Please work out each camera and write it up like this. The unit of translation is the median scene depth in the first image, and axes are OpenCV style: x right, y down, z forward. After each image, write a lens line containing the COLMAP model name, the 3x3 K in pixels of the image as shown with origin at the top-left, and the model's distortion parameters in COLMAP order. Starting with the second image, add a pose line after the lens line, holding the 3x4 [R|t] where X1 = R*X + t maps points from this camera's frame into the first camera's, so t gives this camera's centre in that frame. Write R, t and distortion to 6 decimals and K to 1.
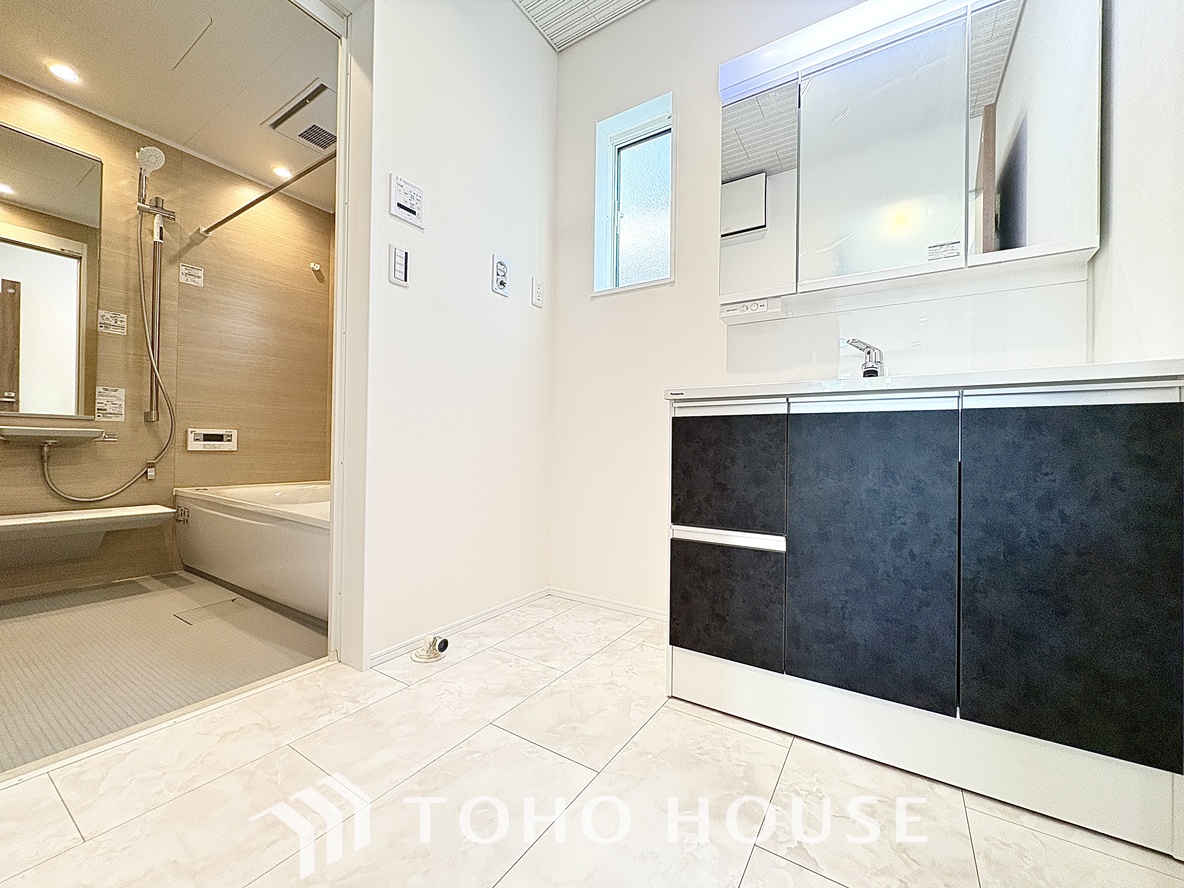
lens RADIAL K [[473.6, 0, 590.4], [0, 473.6, 445.3], [0, 0, 1]] dist [0.001164, -0.000247]
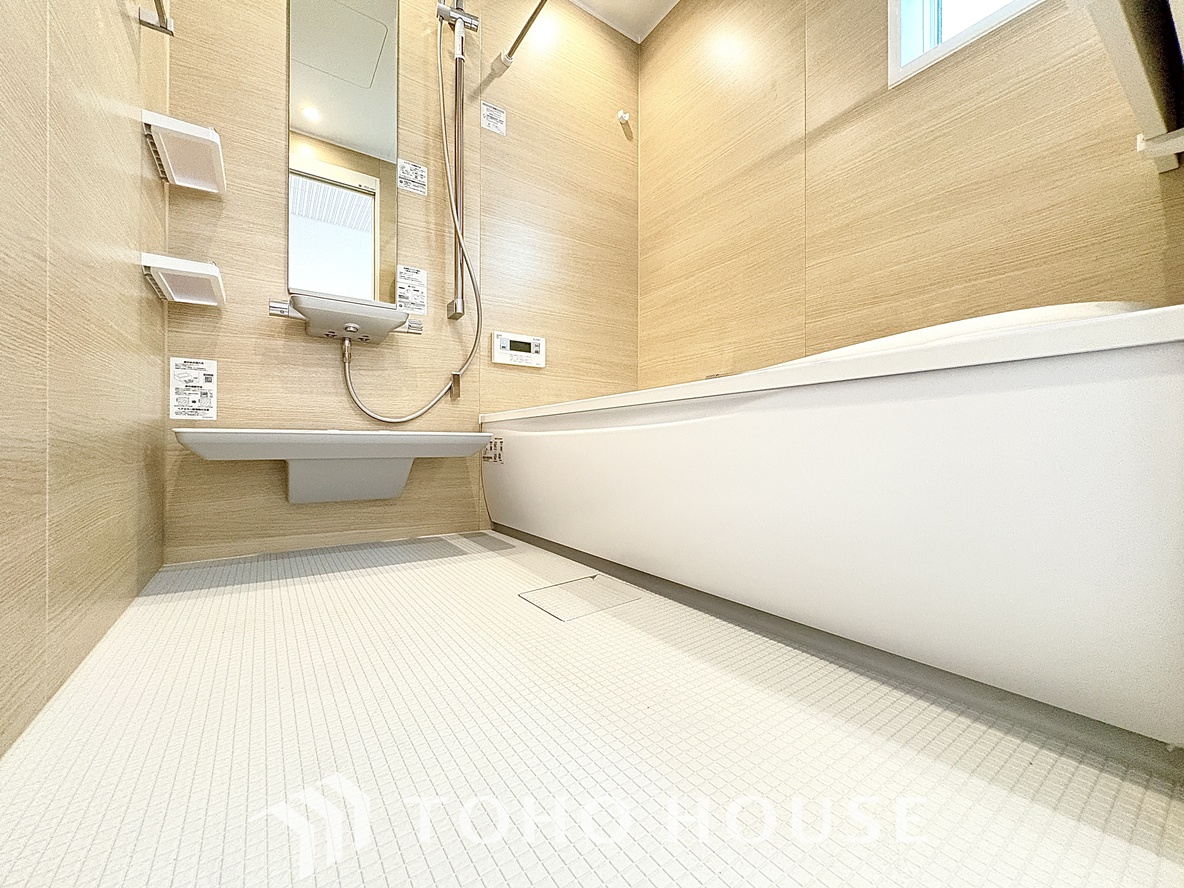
lens RADIAL K [[473.6, 0, 590.4], [0, 473.6, 445.3], [0, 0, 1]] dist [0.001164, -0.000247]
pose [[0.924540, -0.014247, -0.380818, -0.471919], [0.015494, 0.999880, 0.000210, 0.146983], [0.380769, -0.006095, 0.924650, 0.418781]]
